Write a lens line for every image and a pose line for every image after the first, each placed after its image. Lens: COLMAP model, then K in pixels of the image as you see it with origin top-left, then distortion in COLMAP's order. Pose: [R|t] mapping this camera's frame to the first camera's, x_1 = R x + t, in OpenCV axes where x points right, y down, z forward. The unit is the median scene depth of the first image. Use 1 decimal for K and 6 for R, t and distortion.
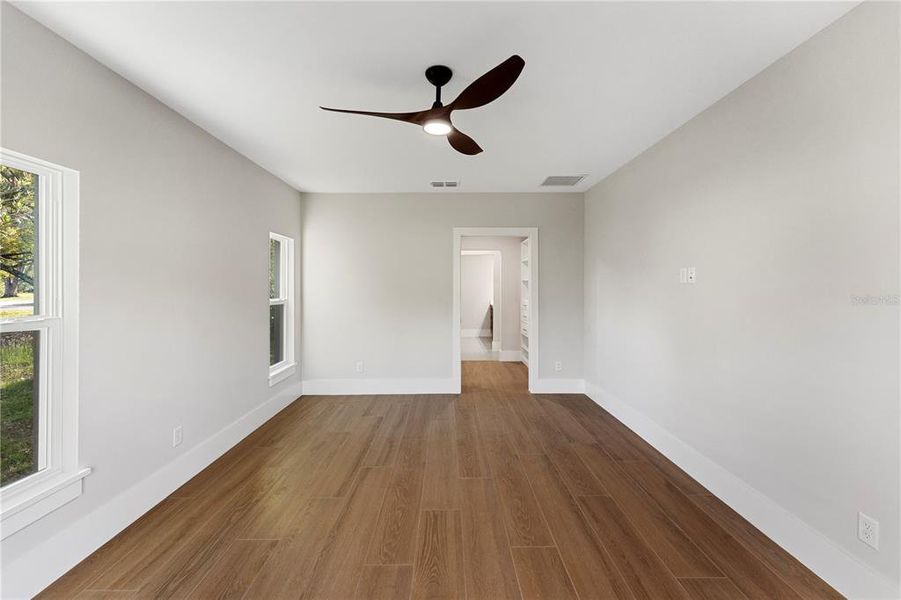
lens RADIAL K [[370.2, 0, 450.6], [0, 370.2, 286.2], [0, 0, 1]] dist [-0.000385, 0.000186]
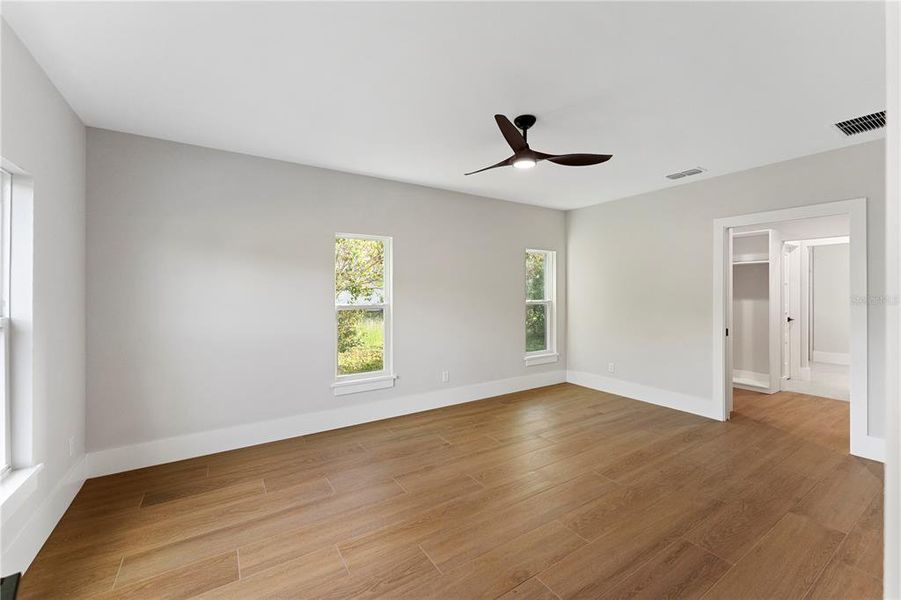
lens RADIAL K [[368.2, 0, 445.7], [0, 368.2, 292.3], [0, 0, 1]] dist [-0.001237, -0.000179]
pose [[0.528747, 0.004898, -0.848765, 0.747946], [0.000895, 0.999980, 0.006328, -0.000913], [0.848779, -0.004106, 0.528732, 0.095768]]
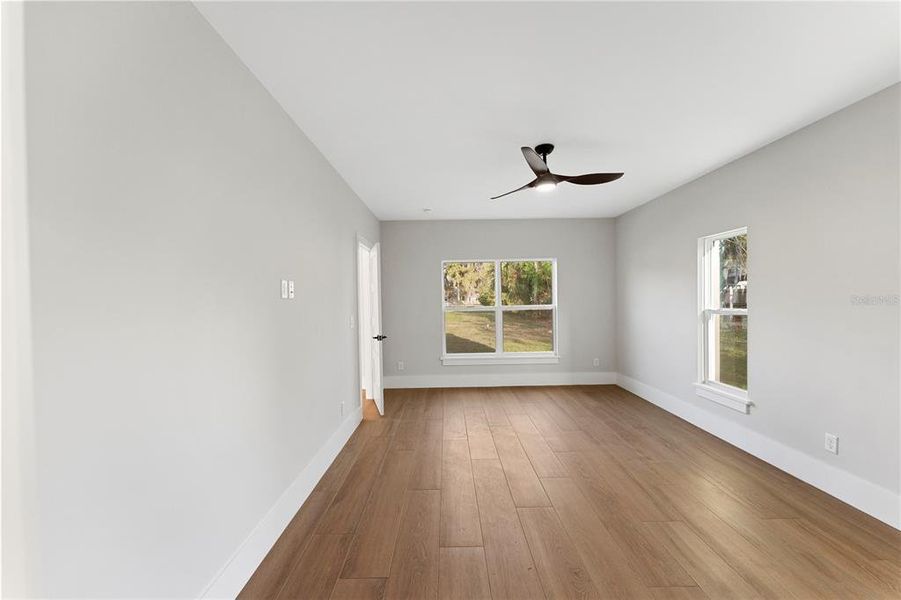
lens RADIAL K [[368.2, 0, 445.7], [0, 368.2, 292.3], [0, 0, 1]] dist [-0.001237, -0.000179]
pose [[-0.999712, 0.018738, 0.015017, 0.284105], [0.018573, 0.999766, -0.011060, -0.009544], [-0.015221, -0.010778, -0.999826, 2.080618]]
